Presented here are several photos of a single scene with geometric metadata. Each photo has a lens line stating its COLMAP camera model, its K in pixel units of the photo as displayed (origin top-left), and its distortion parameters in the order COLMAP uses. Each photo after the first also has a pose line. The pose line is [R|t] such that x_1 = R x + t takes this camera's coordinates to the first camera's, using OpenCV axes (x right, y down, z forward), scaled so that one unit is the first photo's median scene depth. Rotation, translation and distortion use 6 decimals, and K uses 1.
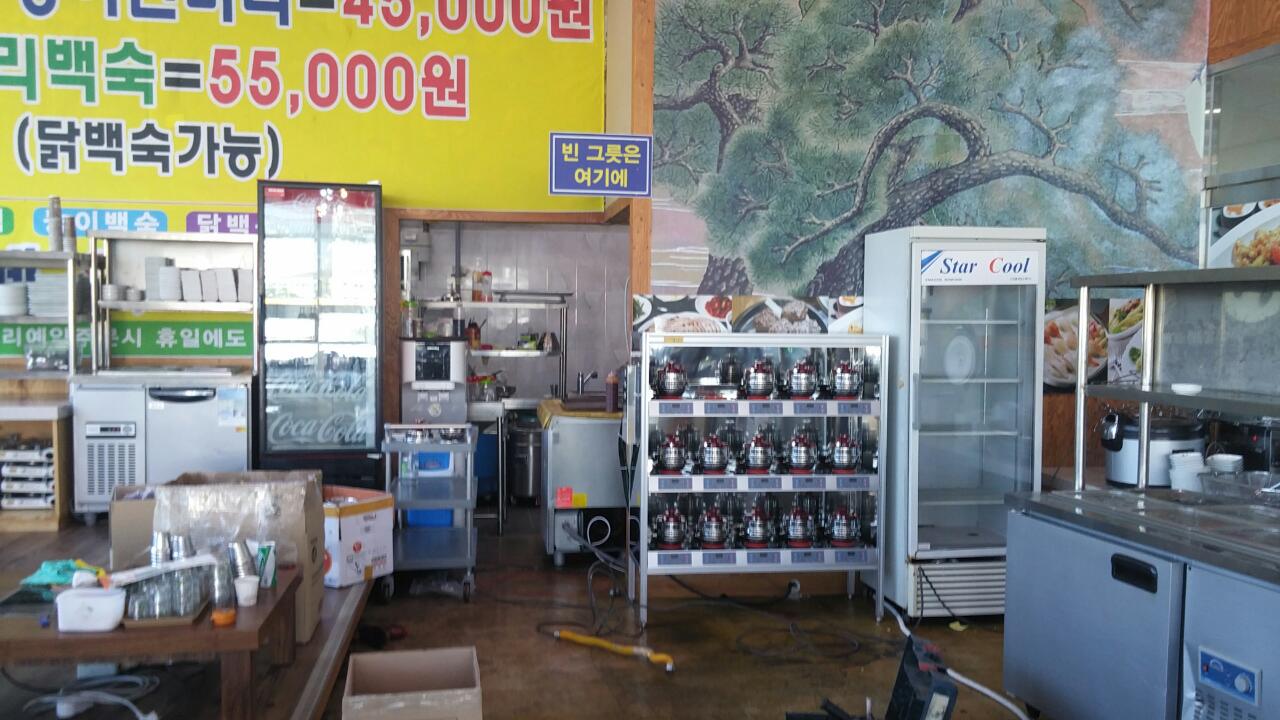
lens RADIAL K [[1126.0, 0, 643.9], [0, 1126.0, 380.5], [0, 0, 1]] dist [0.092838, -0.108454]
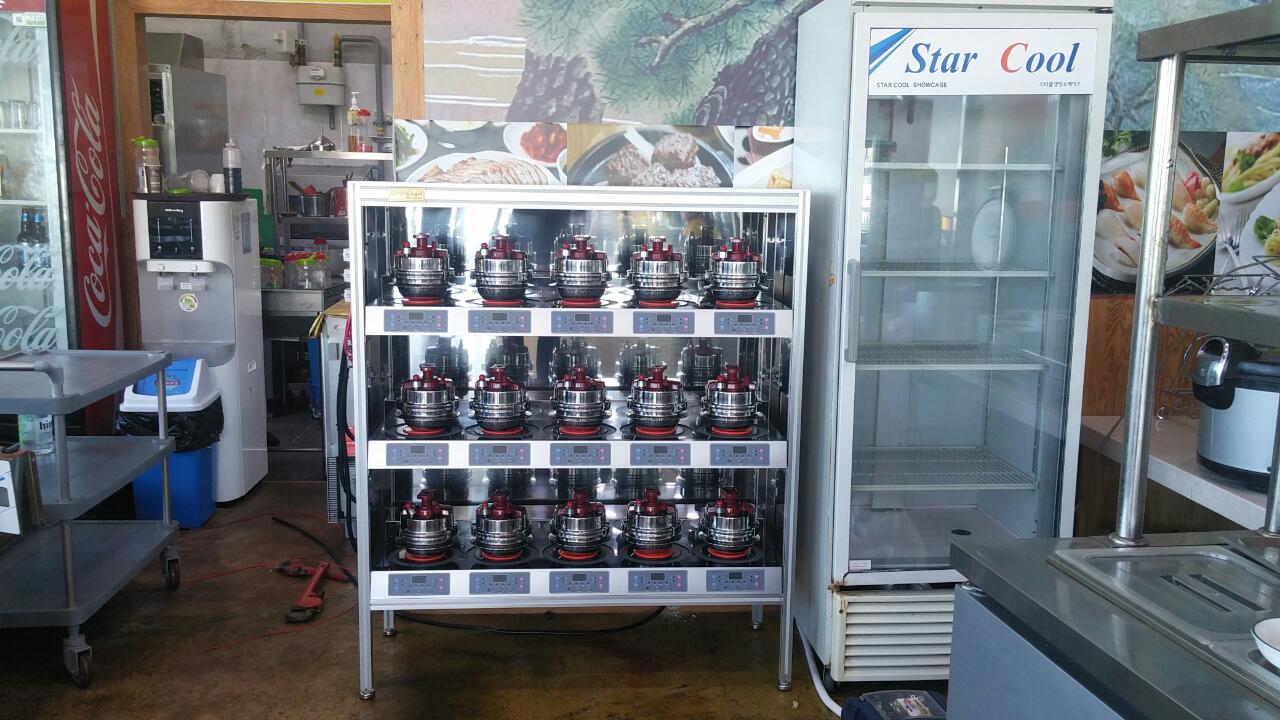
lens RADIAL K [[1126.0, 0, 643.9], [0, 1126.0, 380.5], [0, 0, 1]] dist [0.092838, -0.108454]
pose [[0.997174, 0.018751, -0.072746, 0.161749], [-0.010607, 0.993790, 0.110762, -0.007236], [0.074371, -0.109677, 0.991181, 0.396873]]
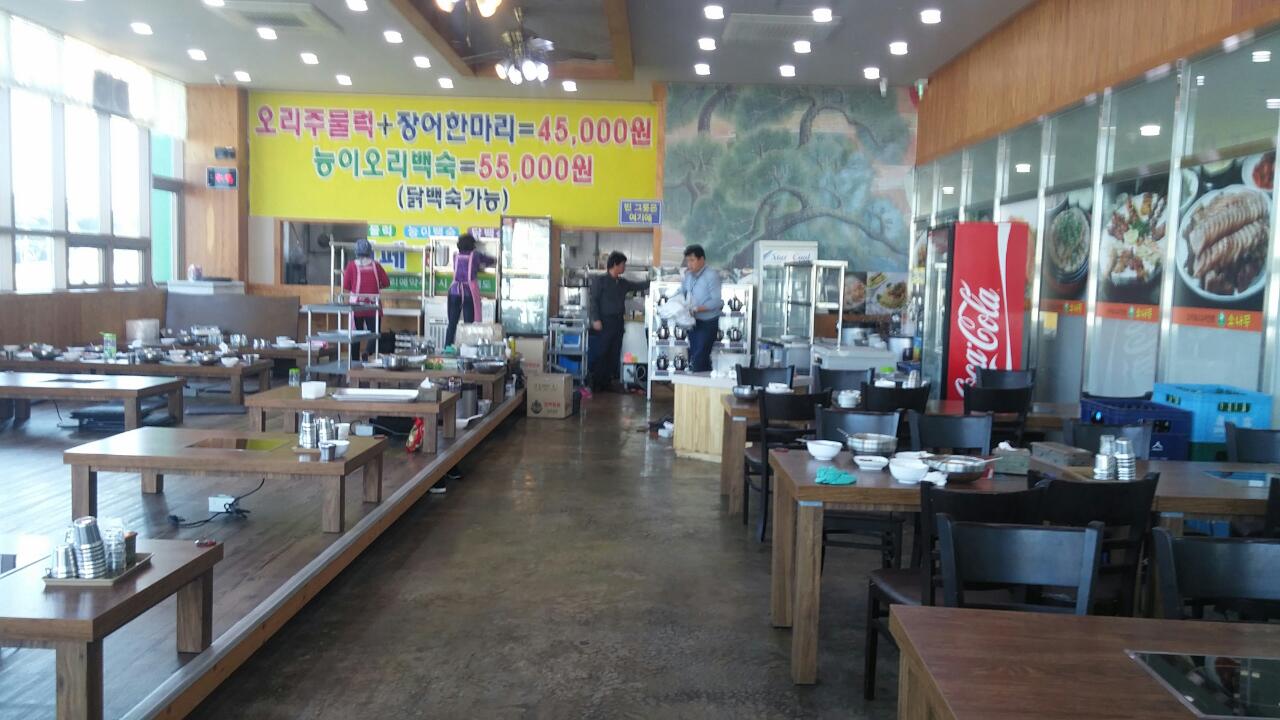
lens RADIAL K [[1126.0, 0, 643.9], [0, 1126.0, 380.5], [0, 0, 1]] dist [0.092838, -0.108454]
pose [[0.987581, 0.030034, -0.154211, 0.336214], [-0.026159, 0.999291, 0.027092, 0.096084], [0.154916, -0.022722, 0.987666, -1.318340]]
